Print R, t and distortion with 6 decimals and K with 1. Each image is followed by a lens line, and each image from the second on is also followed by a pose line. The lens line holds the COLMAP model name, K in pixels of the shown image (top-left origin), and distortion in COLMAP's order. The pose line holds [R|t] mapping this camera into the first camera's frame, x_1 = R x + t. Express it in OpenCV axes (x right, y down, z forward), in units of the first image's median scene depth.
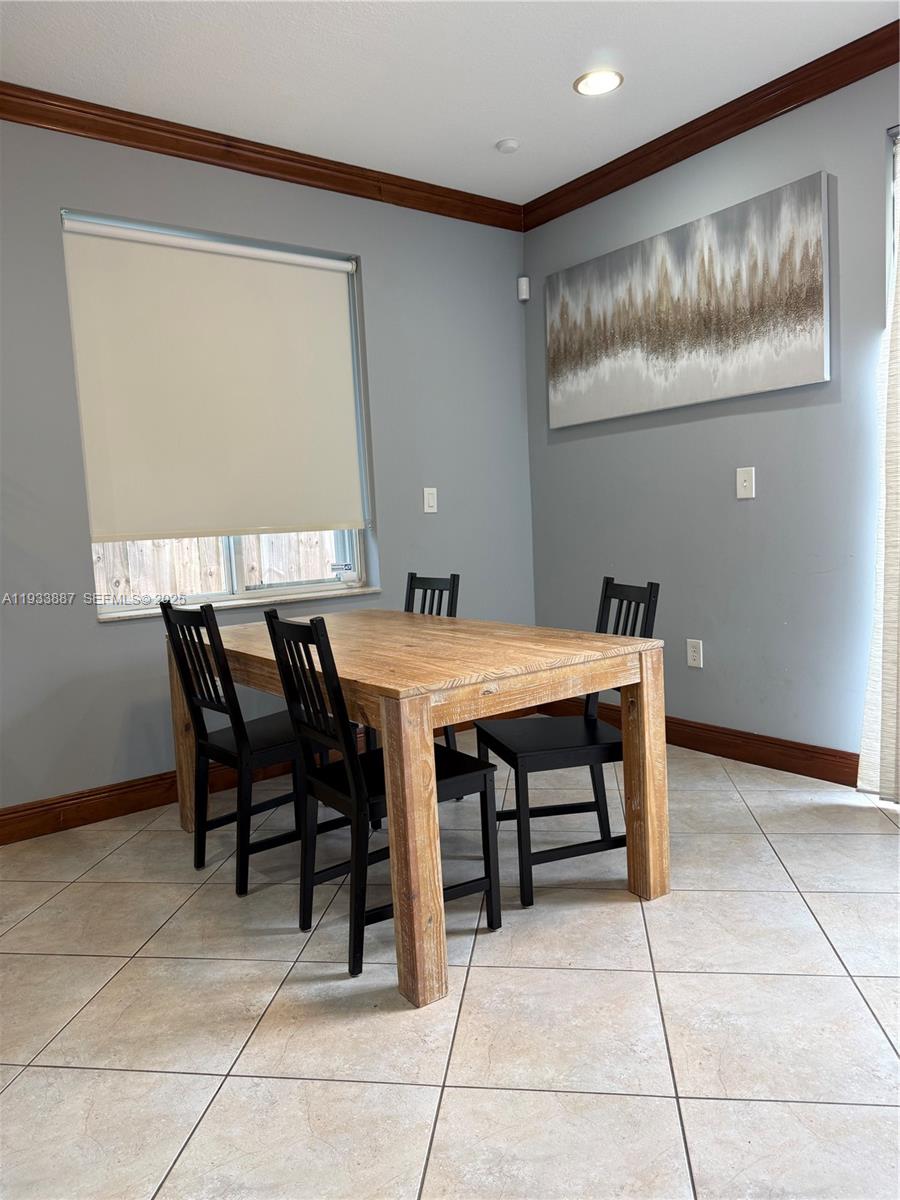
lens RADIAL K [[852.2, 0, 455.1], [0, 852.2, 595.4], [0, 0, 1]] dist [0.048585, -0.070684]
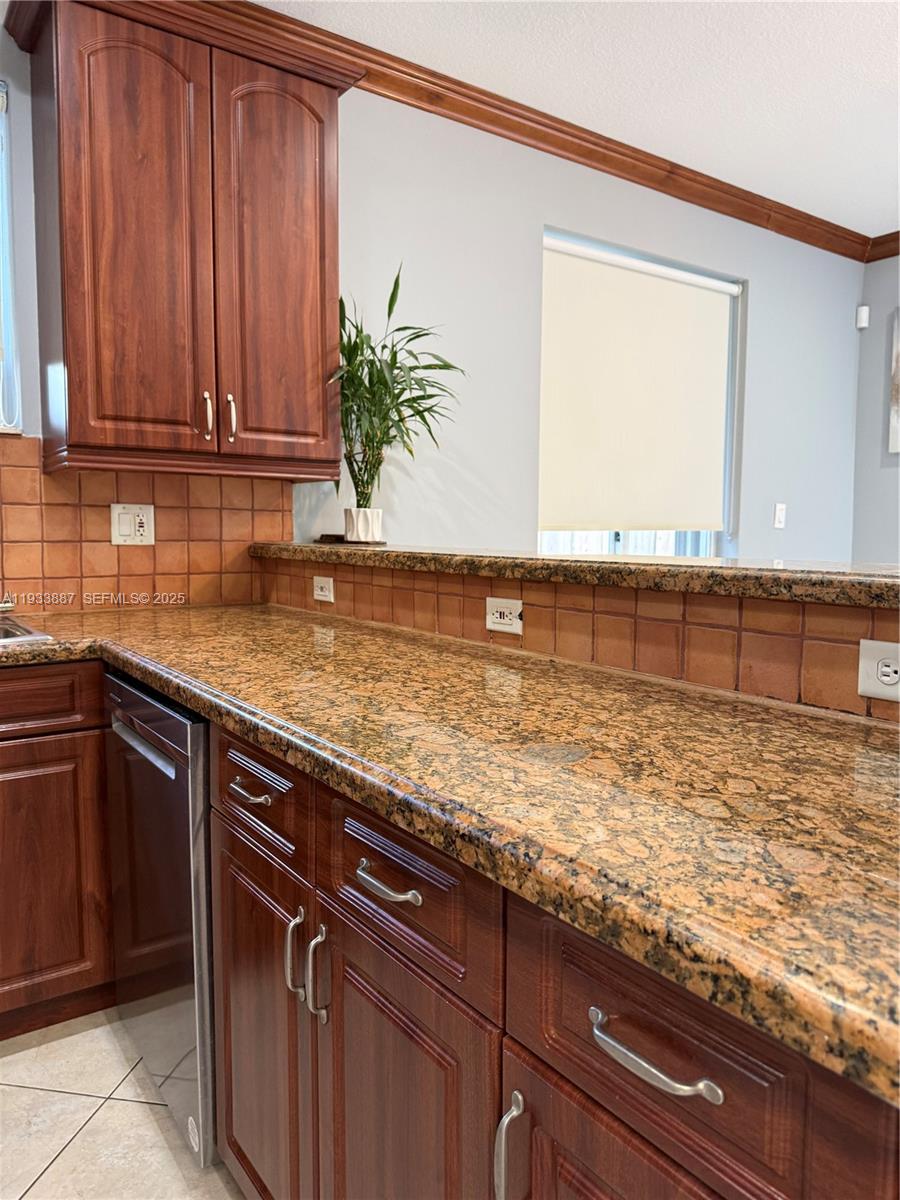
lens RADIAL K [[852.2, 0, 470.5], [0, 852.2, 595.8], [0, 0, 1]] dist [0.048585, -0.070684]
pose [[0.998513, 0.053977, -0.007568, -0.418550], [-0.054053, 0.998486, -0.010219, 0.017400], [0.007005, 0.010613, 0.999919, -0.045709]]
